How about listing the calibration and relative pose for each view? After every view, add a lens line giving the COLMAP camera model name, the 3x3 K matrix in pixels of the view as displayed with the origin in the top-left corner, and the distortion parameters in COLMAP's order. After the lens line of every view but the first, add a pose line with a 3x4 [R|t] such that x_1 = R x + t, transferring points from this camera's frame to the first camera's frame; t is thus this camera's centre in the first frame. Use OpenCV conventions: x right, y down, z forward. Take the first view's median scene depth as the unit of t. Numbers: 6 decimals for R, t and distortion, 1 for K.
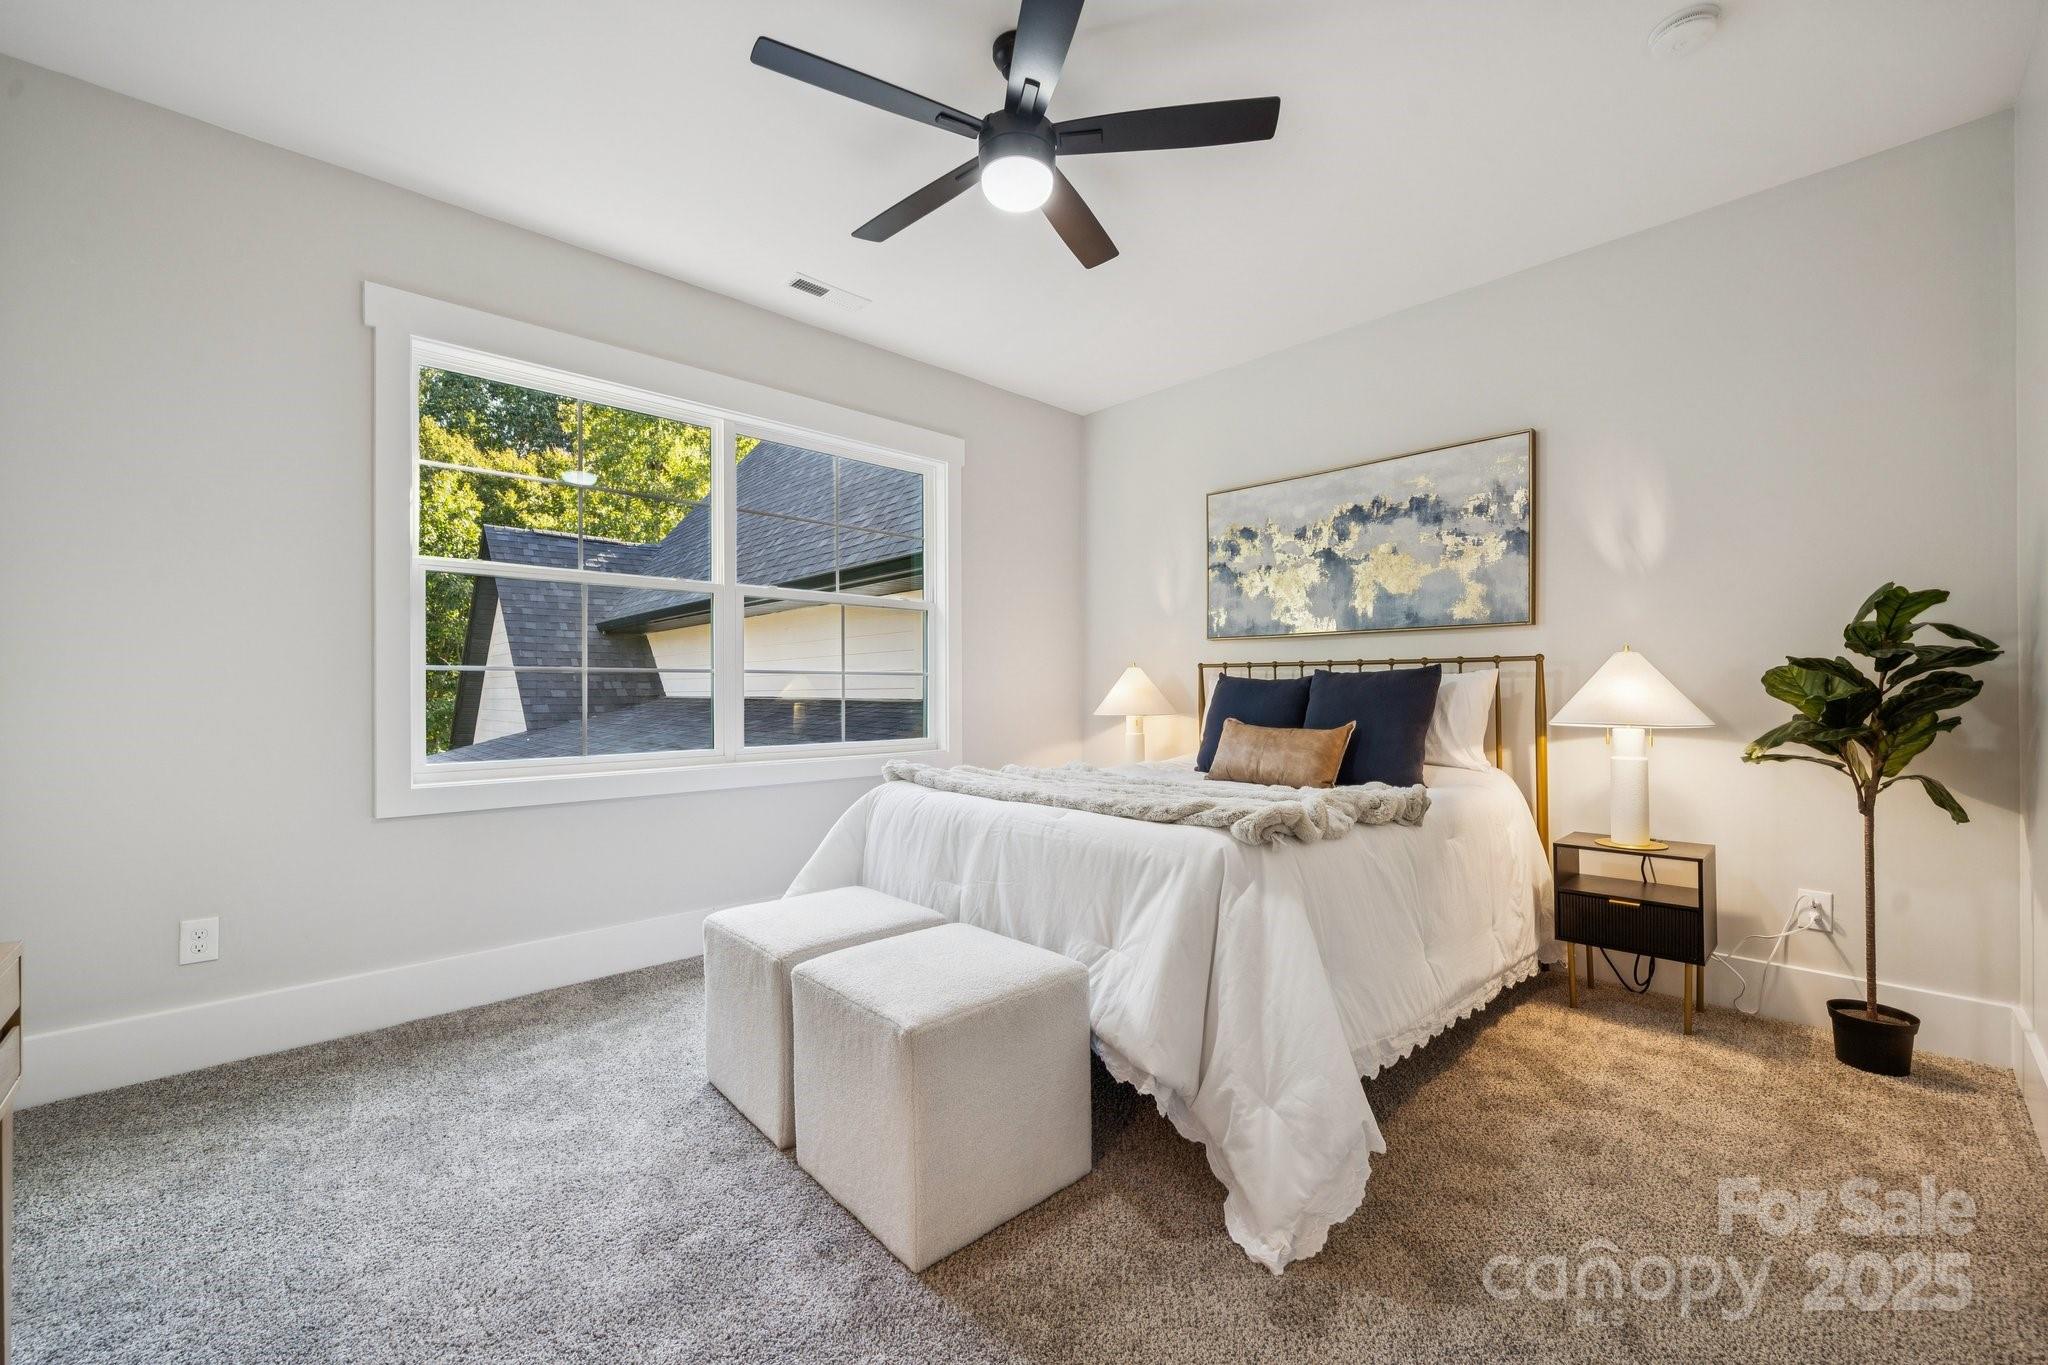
lens RADIAL K [[832.7, 0, 1031.4], [0, 832.7, 683.8], [0, 0, 1]] dist [-0.001990, -0.000233]
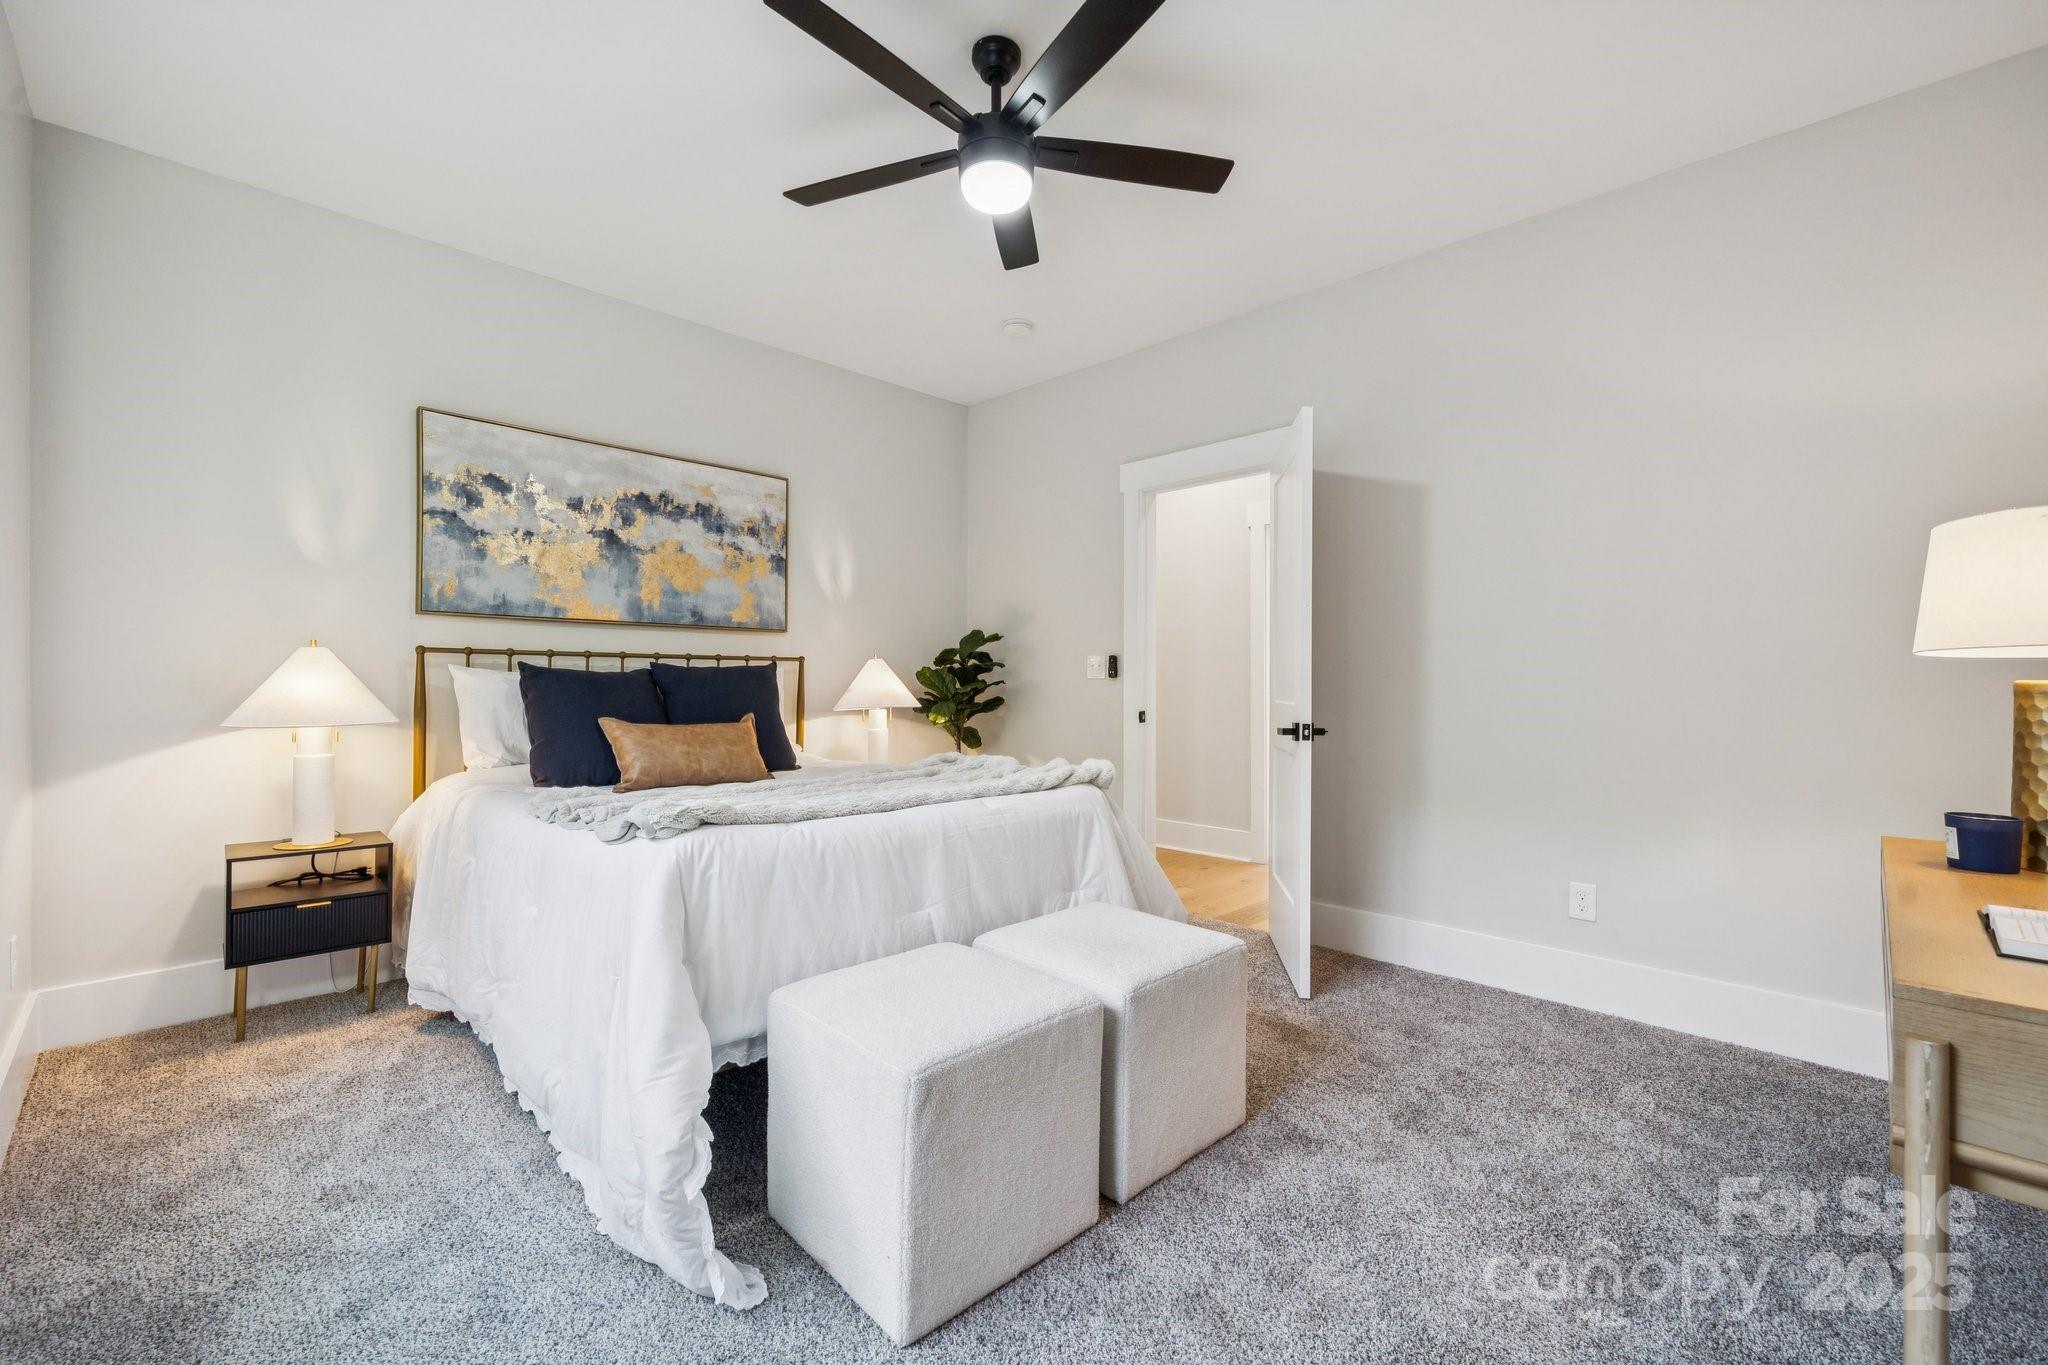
lens RADIAL K [[799.9, 0, 1011.3], [0, 799.9, 692.1], [0, 0, 1]] dist [-0.001922, -0.000054]
pose [[-0.005611, -0.012544, 0.999906, -0.536830], [-0.008996, 0.999881, 0.012493, 0.001634], [-0.999944, -0.008925, -0.005724, 0.566539]]
